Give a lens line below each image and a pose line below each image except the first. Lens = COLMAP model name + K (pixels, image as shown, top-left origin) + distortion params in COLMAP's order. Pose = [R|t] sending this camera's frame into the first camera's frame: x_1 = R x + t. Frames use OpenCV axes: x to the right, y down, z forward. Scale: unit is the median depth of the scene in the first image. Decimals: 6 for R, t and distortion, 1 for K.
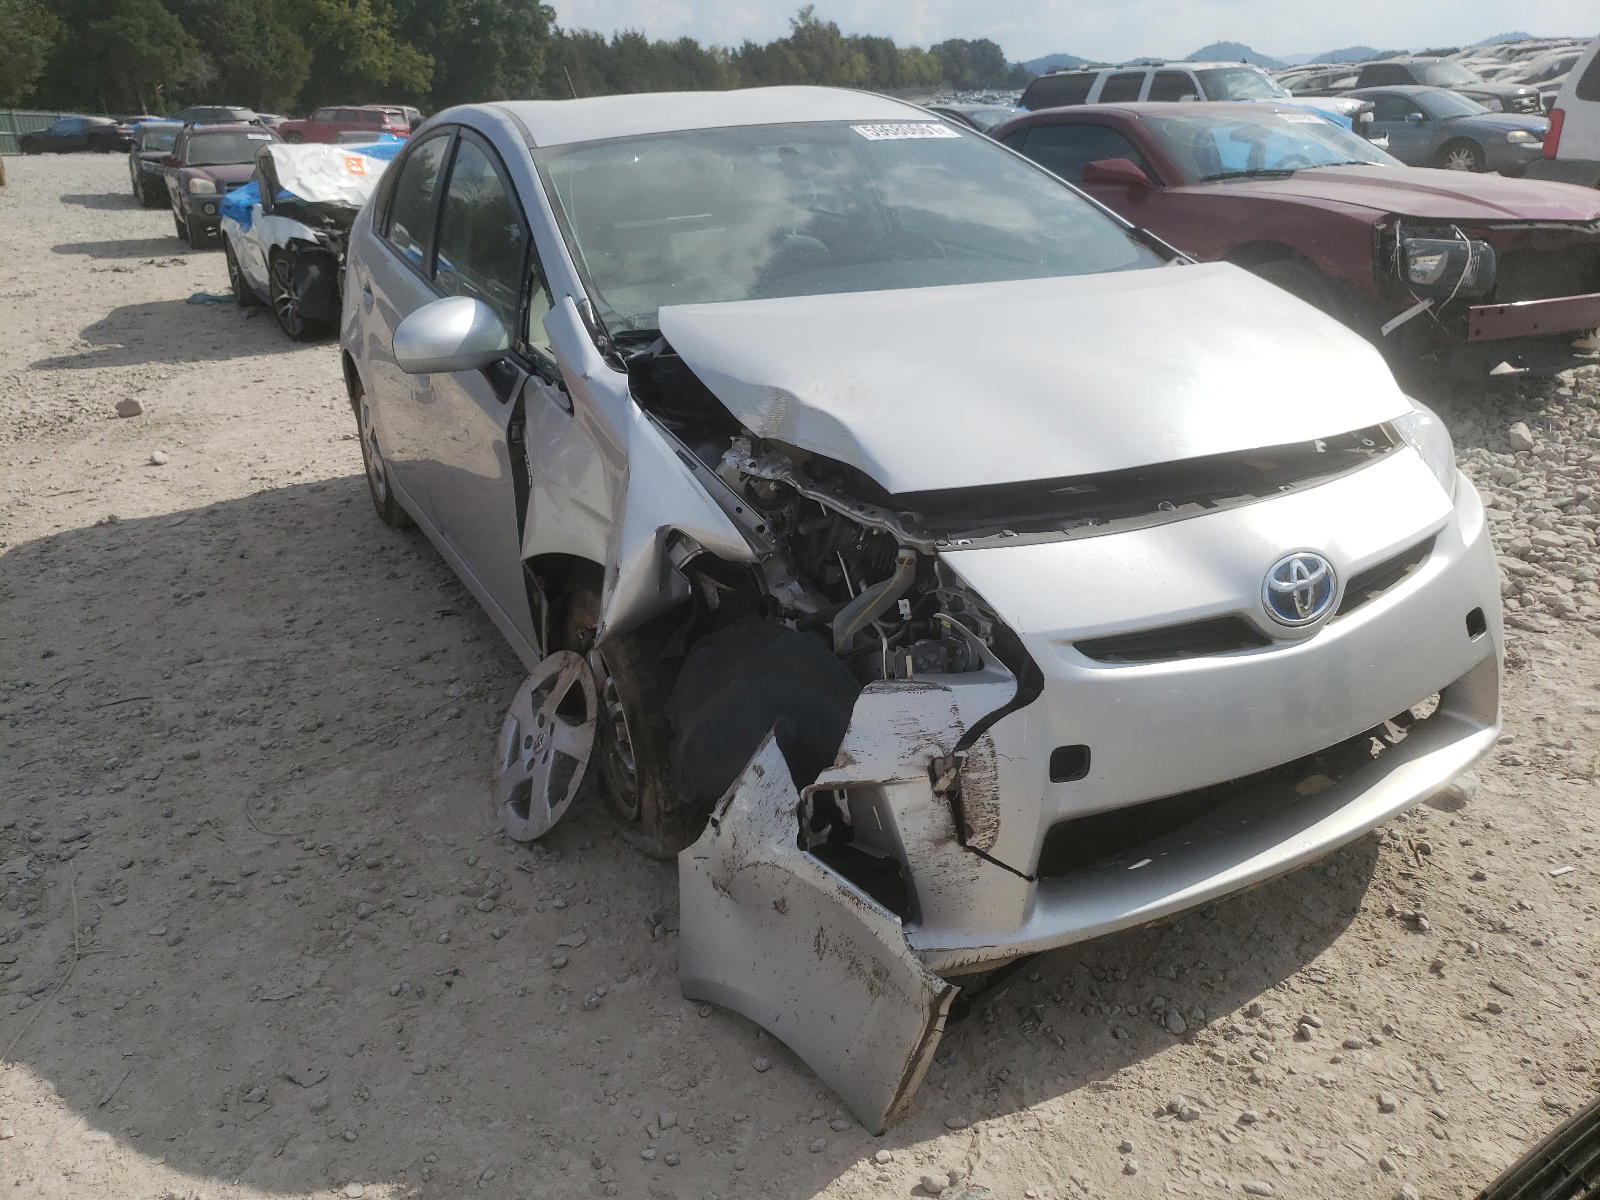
lens RADIAL K [[1213.6, 0, 800.0], [0, 1213.6, 600.0], [0, 0, 1]] dist [0.027561, -0.105504]
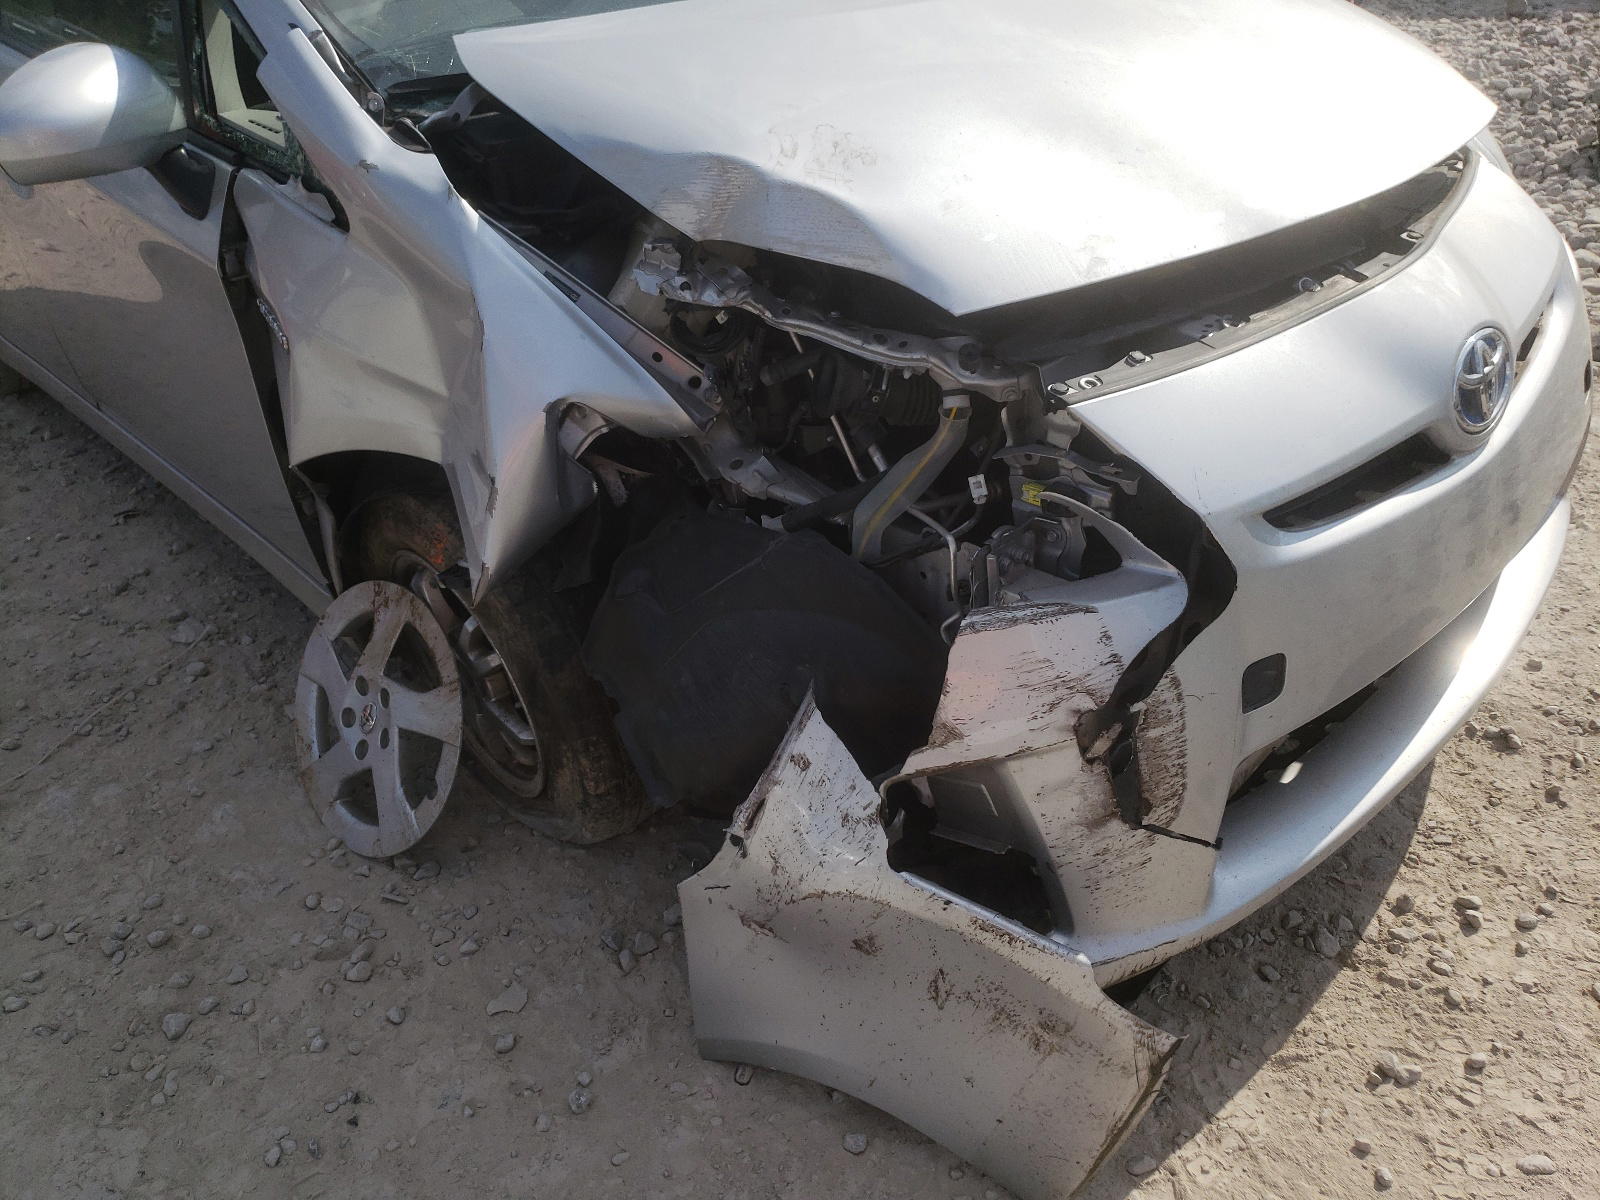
lens RADIAL K [[1218.4, 0, 799.6], [0, 1218.4, 619.5], [0, 0, 1]] dist [0.007322, 0.005835]
pose [[0.956462, -0.181075, 0.228893, -0.165622], [0.128849, 0.965680, 0.225523, -0.082773], [-0.261874, -0.186212, 0.946967, 0.361927]]
